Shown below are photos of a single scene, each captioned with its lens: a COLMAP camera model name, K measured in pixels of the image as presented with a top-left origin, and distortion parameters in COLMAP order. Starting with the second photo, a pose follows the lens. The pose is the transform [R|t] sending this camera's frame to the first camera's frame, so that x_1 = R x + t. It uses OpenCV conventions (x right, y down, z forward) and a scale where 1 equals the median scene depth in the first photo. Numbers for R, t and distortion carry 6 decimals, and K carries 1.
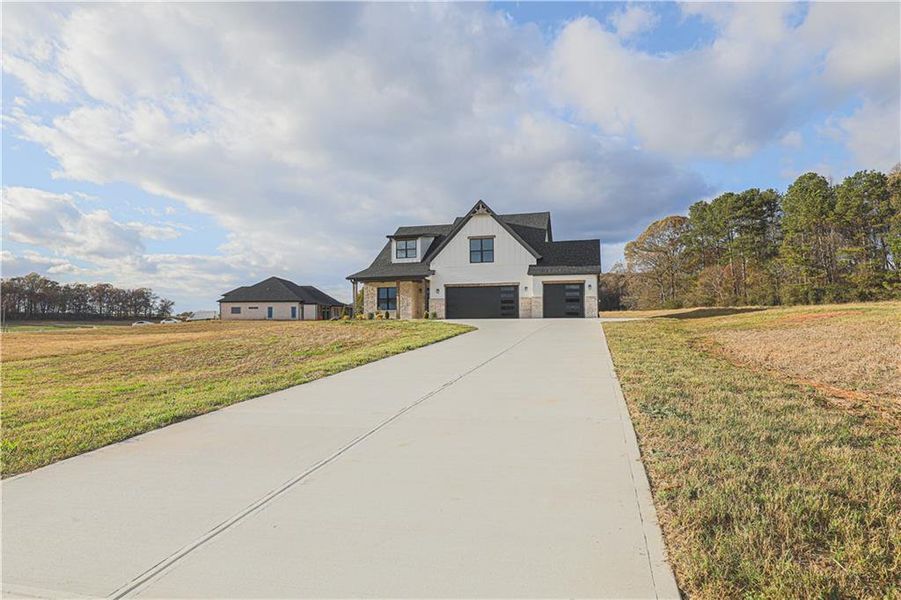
lens RADIAL K [[564.9, 0, 466.4], [0, 564.9, 301.9], [0, 0, 1]] dist [-0.003739, -0.002444]
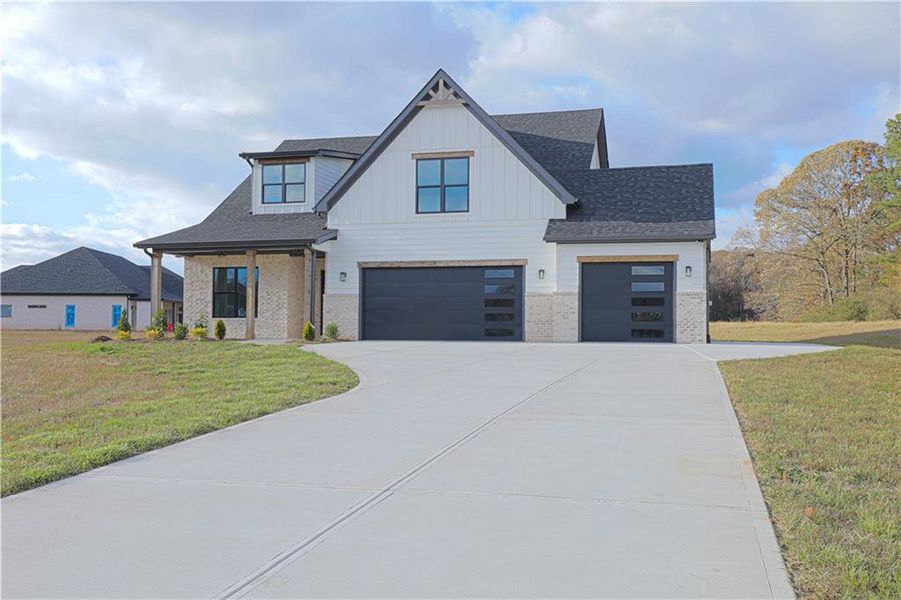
lens RADIAL K [[939.0, 0, 476.9], [0, 939.0, 297.3], [0, 0, 1]] dist [0.065610, 0.000000]
pose [[0.999918, 0.012145, -0.004073, 0.053108], [-0.012151, 0.999925, -0.001442, -0.003171], [0.004056, 0.001491, 0.999991, 0.247666]]
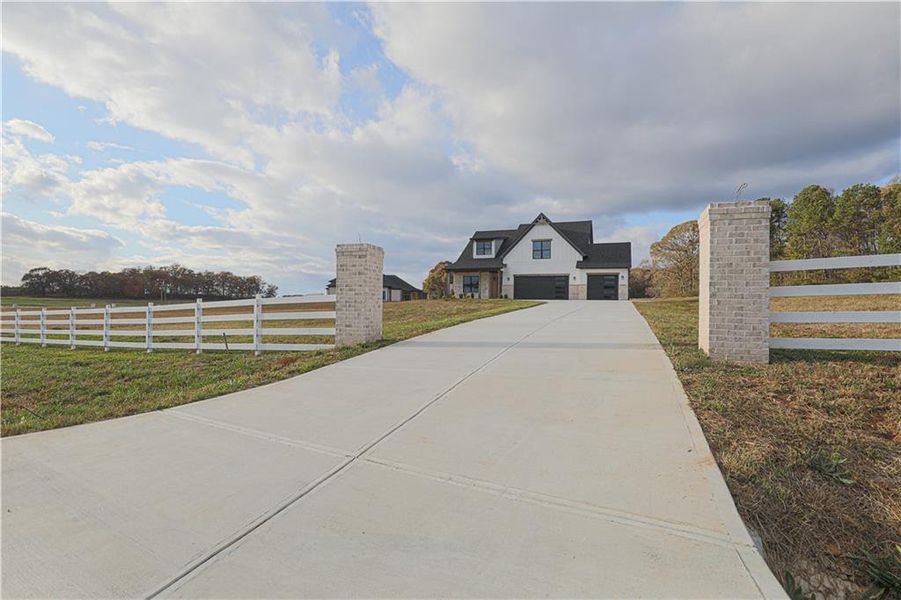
lens RADIAL K [[491.6, 0, 453.2], [0, 491.6, 302.2], [0, 0, 1]] dist [-0.014365, 0.001929]
pose [[0.993997, 0.019115, -0.107727, -0.050856], [-0.016766, 0.999603, 0.022663, 0.011153], [0.108118, -0.020720, 0.993922, -0.190291]]
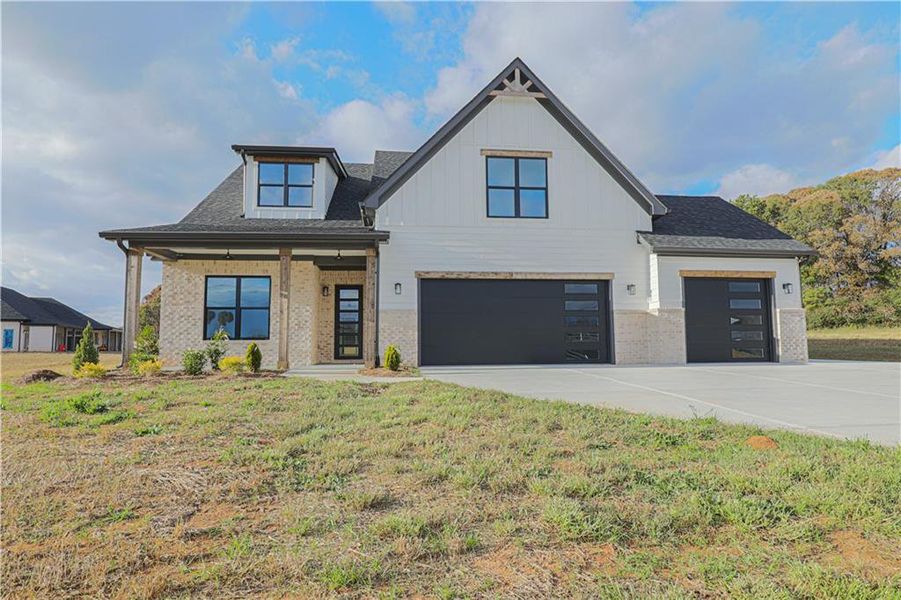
lens RADIAL K [[509.4, 0, 449.1], [0, 509.4, 300.1], [0, 0, 1]] dist [-0.016667, 0.003730]
pose [[0.931783, 0.032574, 0.361551, -0.127827], [-0.012112, 0.998201, -0.058718, 0.006190], [-0.362813, 0.050333, 0.930502, 0.640538]]
